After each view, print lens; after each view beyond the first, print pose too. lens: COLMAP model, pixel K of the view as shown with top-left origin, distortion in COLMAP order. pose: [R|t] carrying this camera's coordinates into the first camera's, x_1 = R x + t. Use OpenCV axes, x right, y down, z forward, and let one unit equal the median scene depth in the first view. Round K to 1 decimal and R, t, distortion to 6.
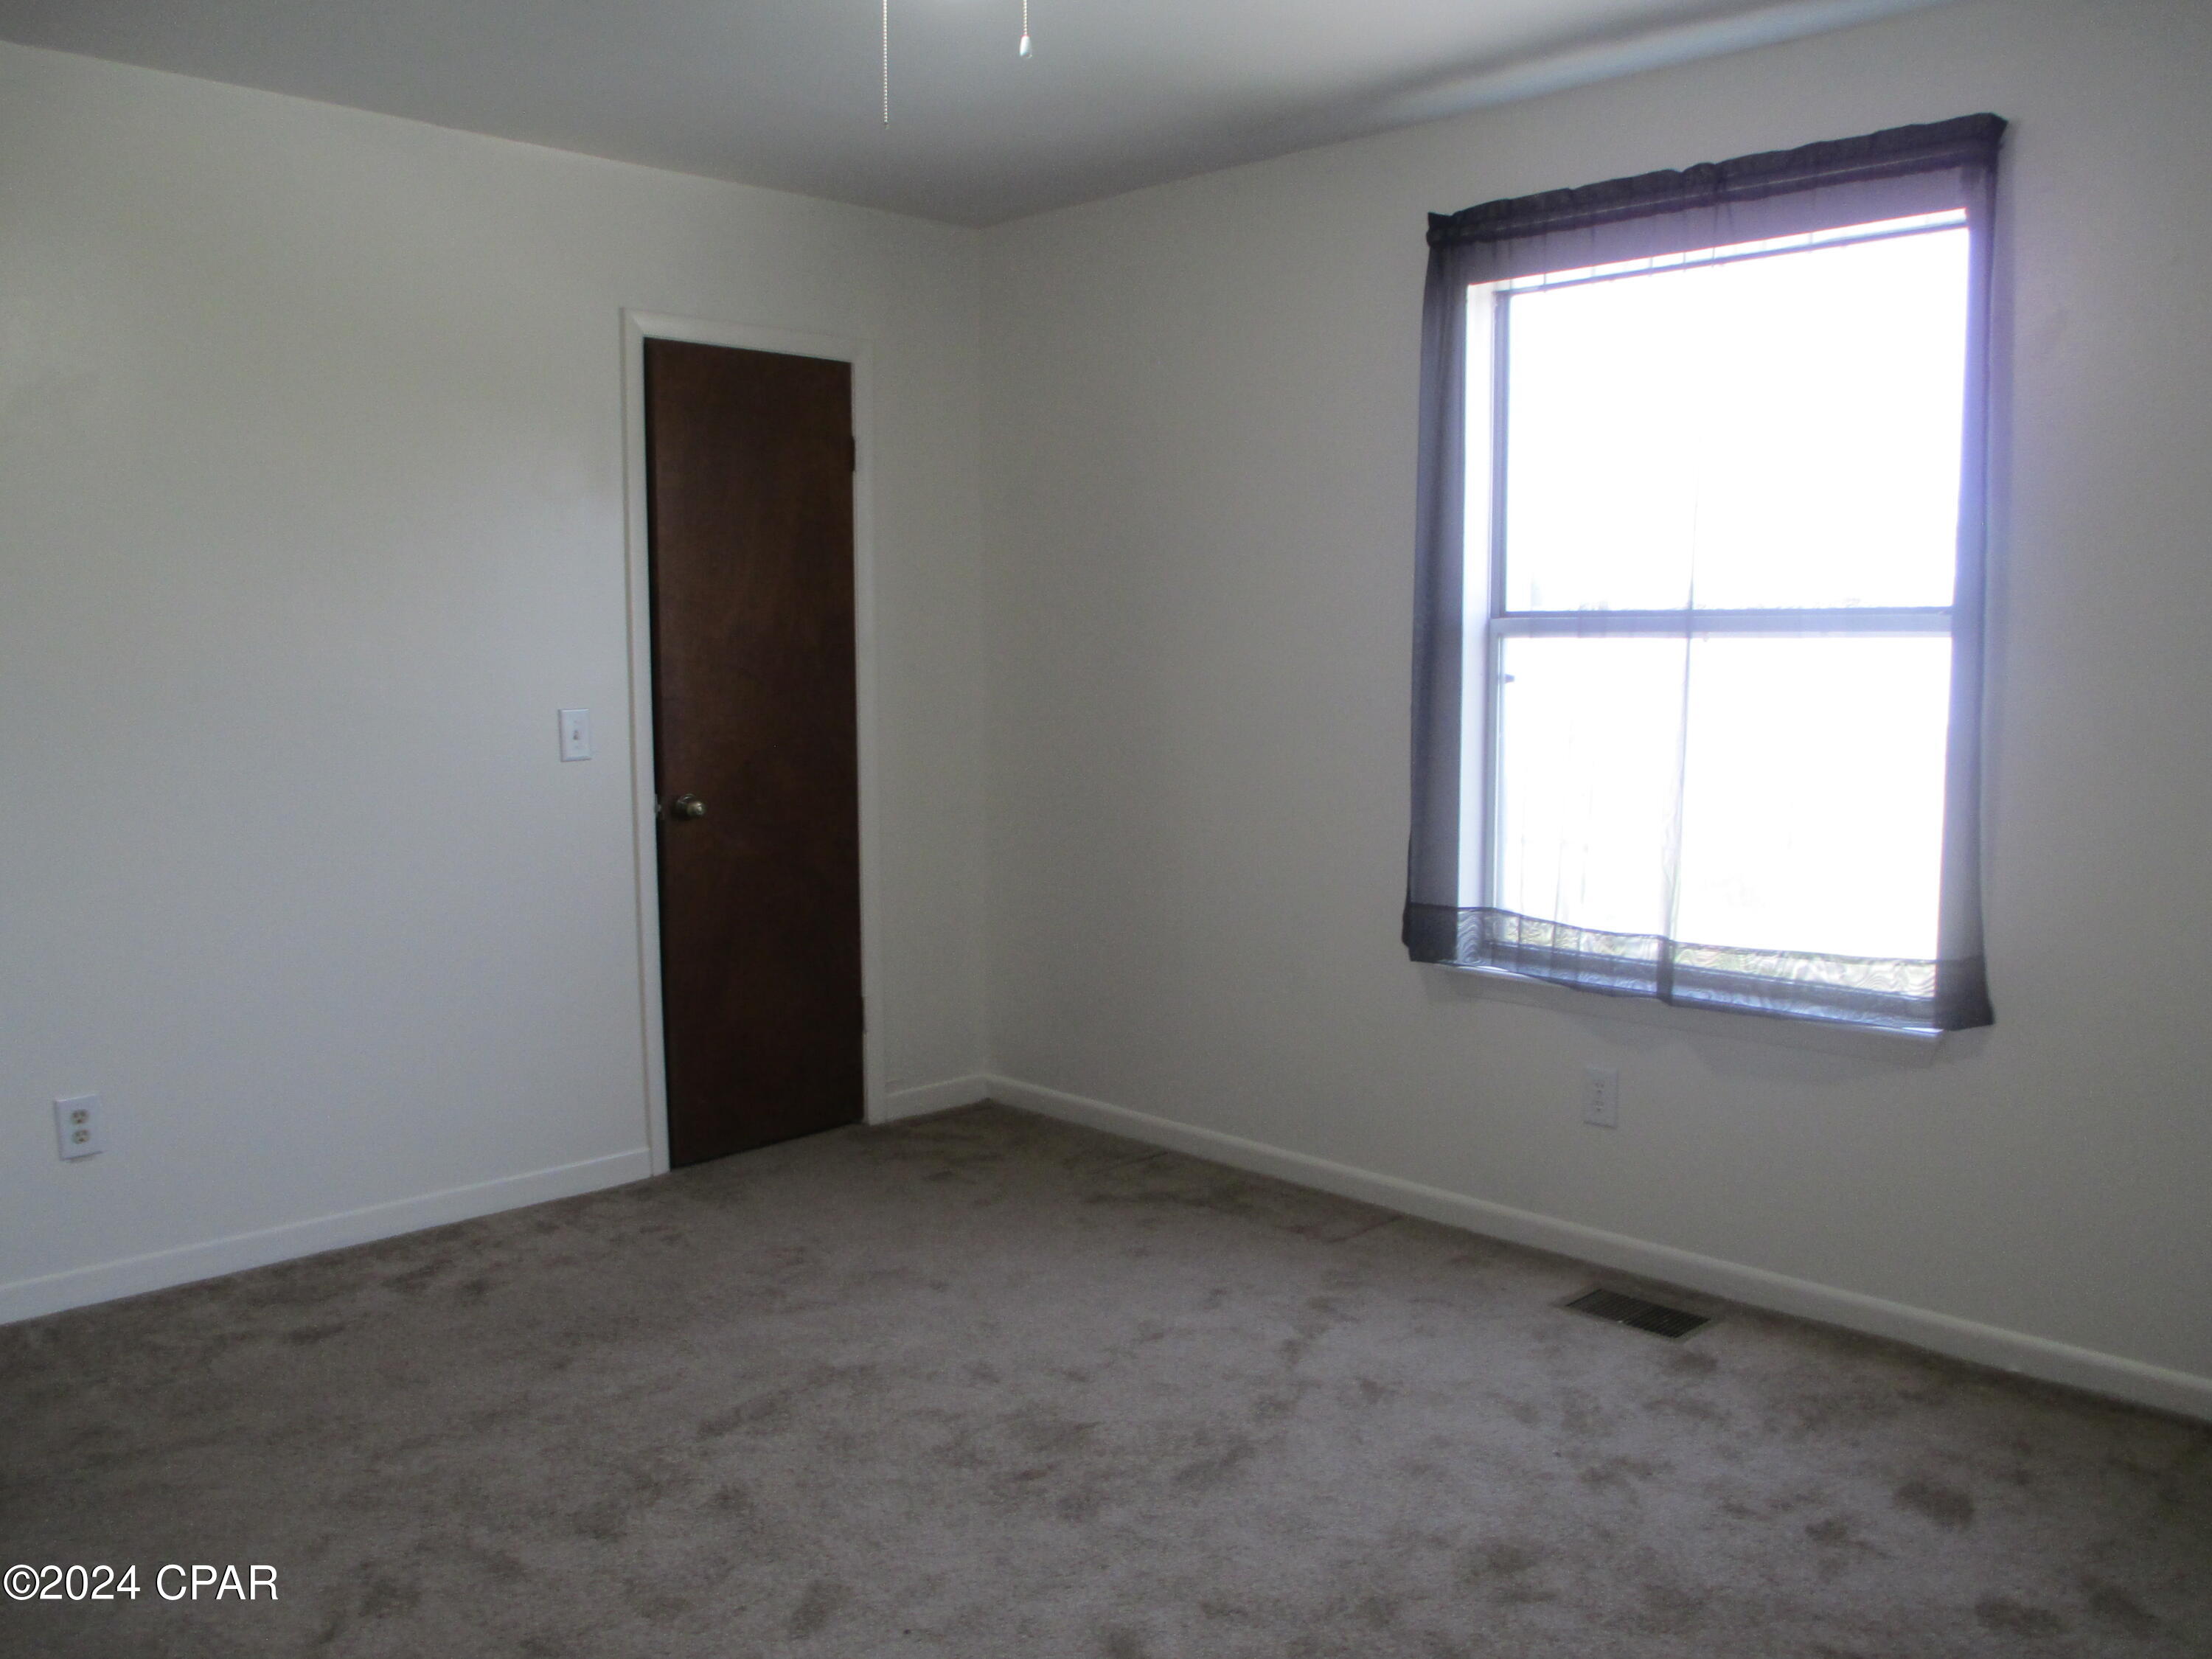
lens RADIAL K [[1875.4, 0, 1096.6], [0, 1875.4, 805.0], [0, 0, 1]] dist [0.126306, 0.008206]
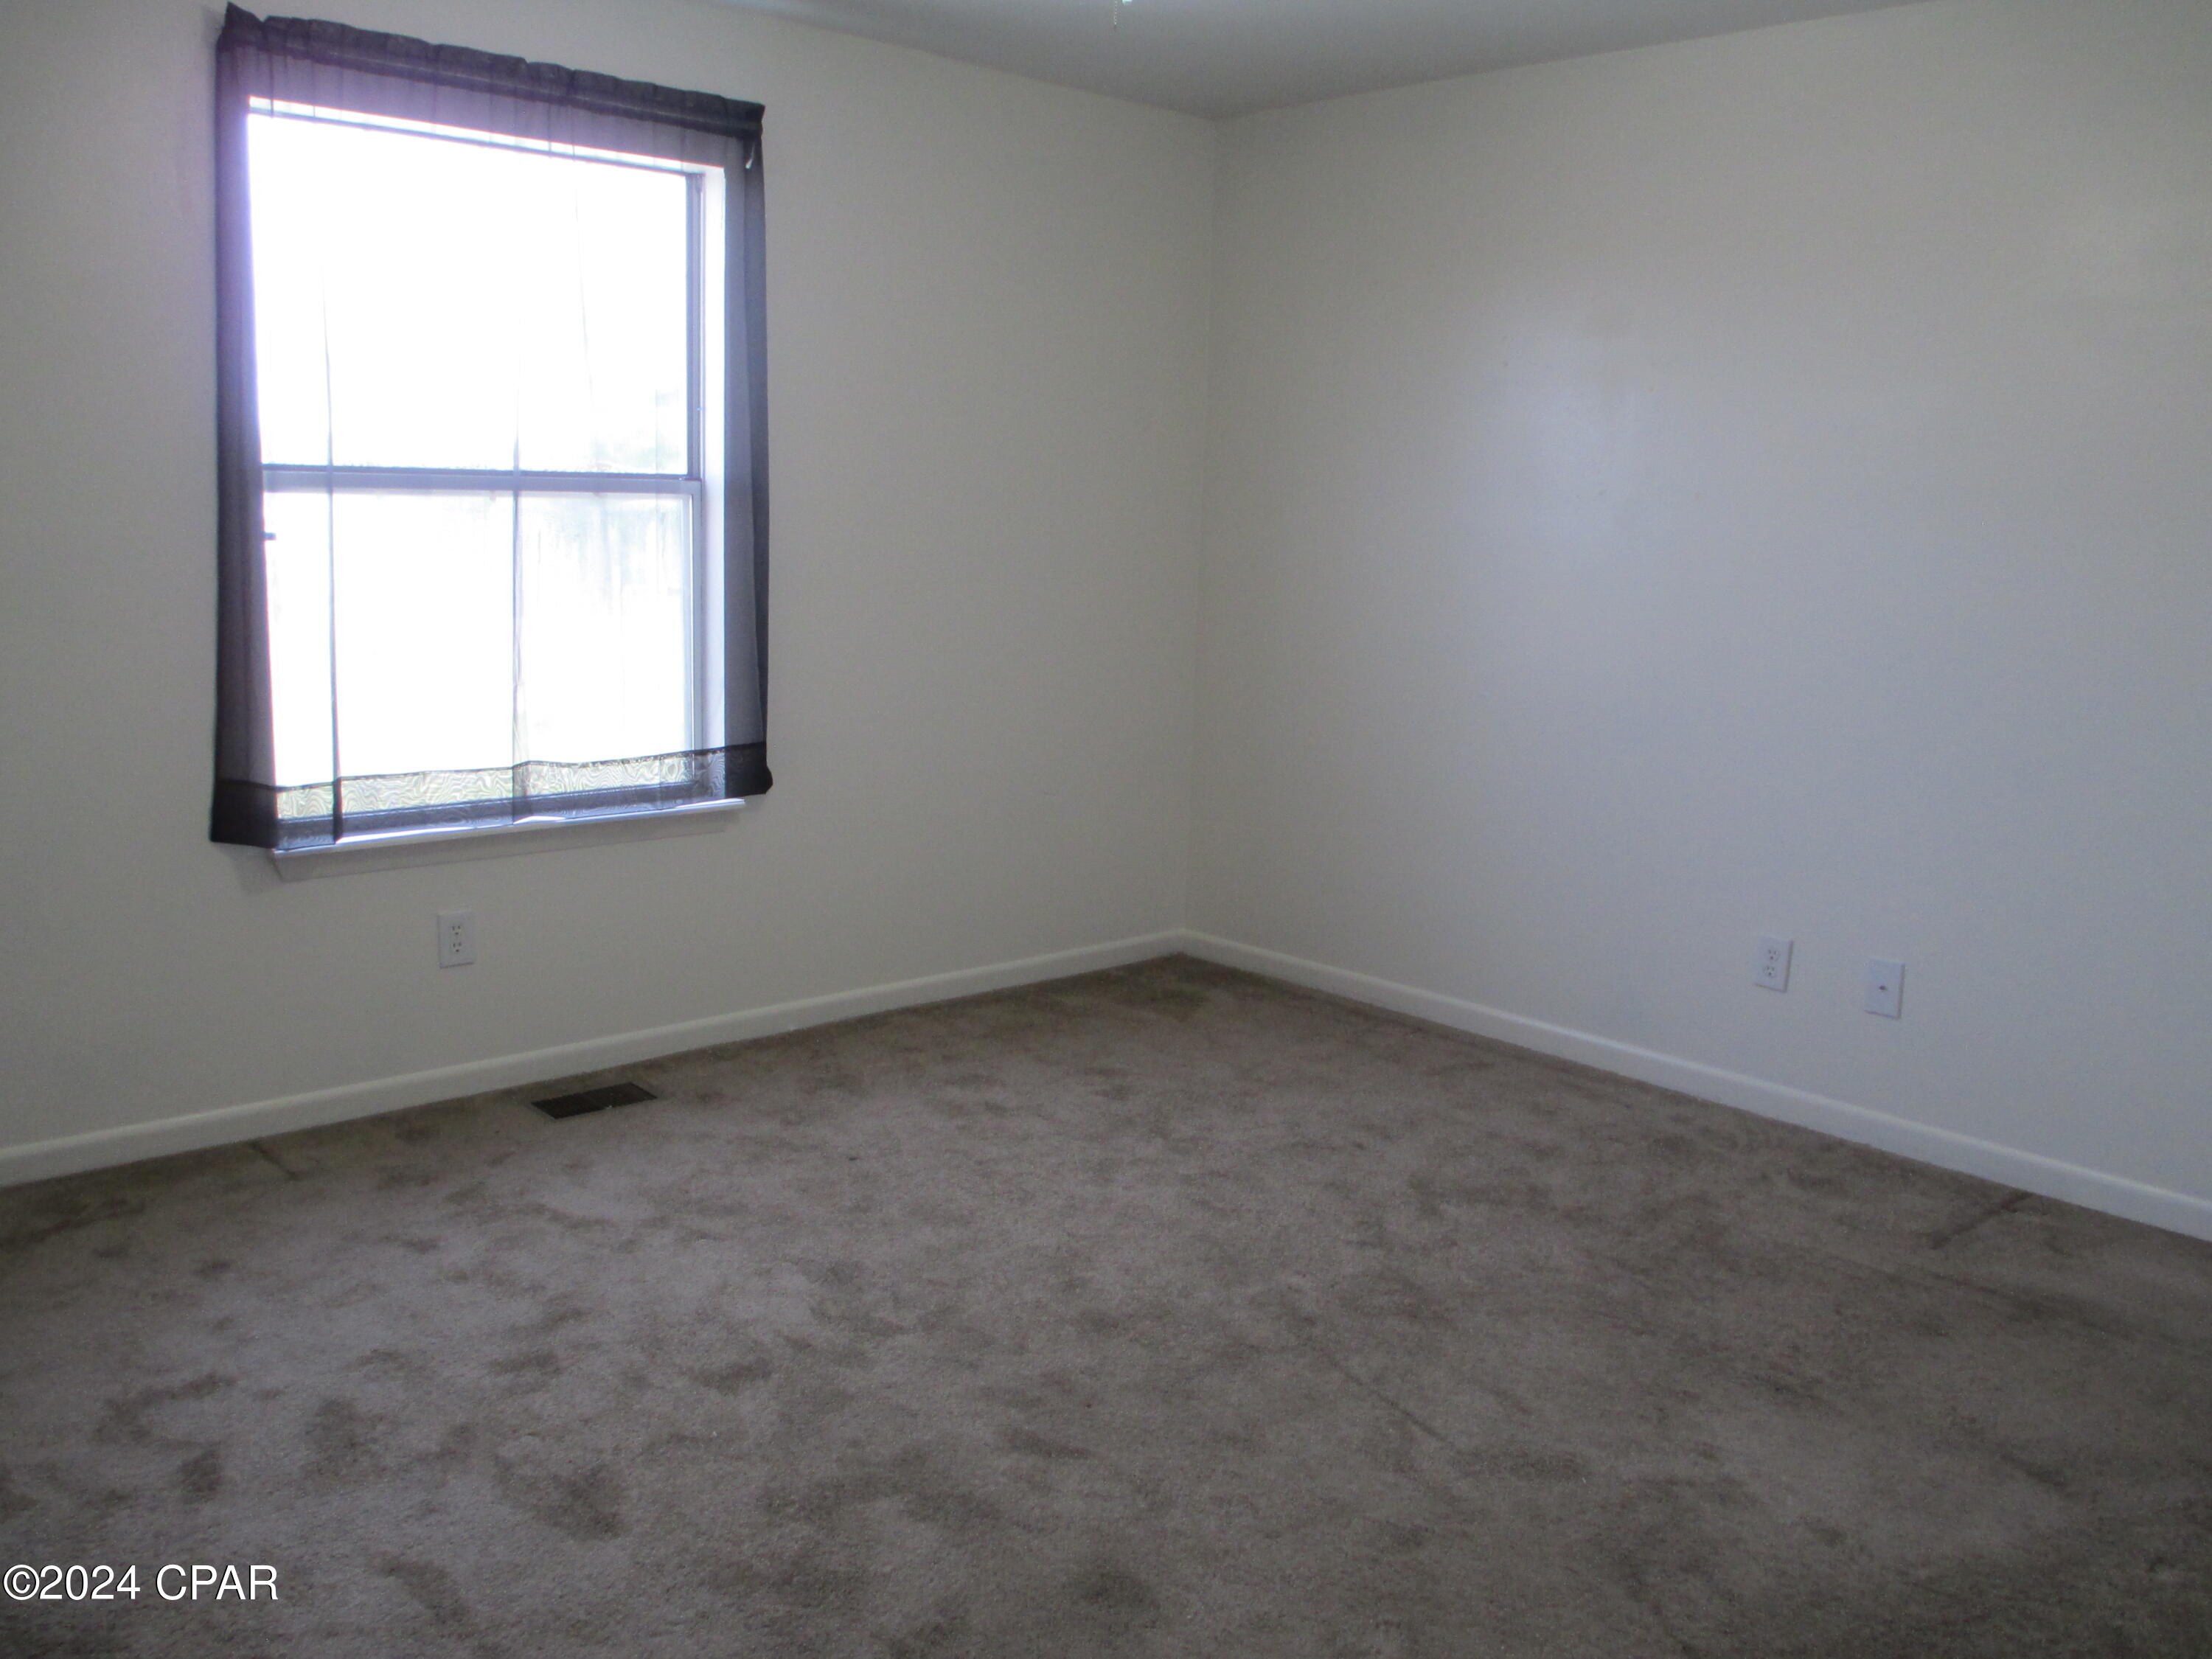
lens RADIAL K [[1841.5, 0, 1106.0], [0, 1841.5, 829.5], [0, 0, 1]] dist [-0.059361, 0.020725]
pose [[0.093360, -0.172573, 0.980562, -0.713625], [0.067265, 0.983707, 0.166722, -0.052694], [-0.993358, 0.050392, 0.103447, 0.574449]]
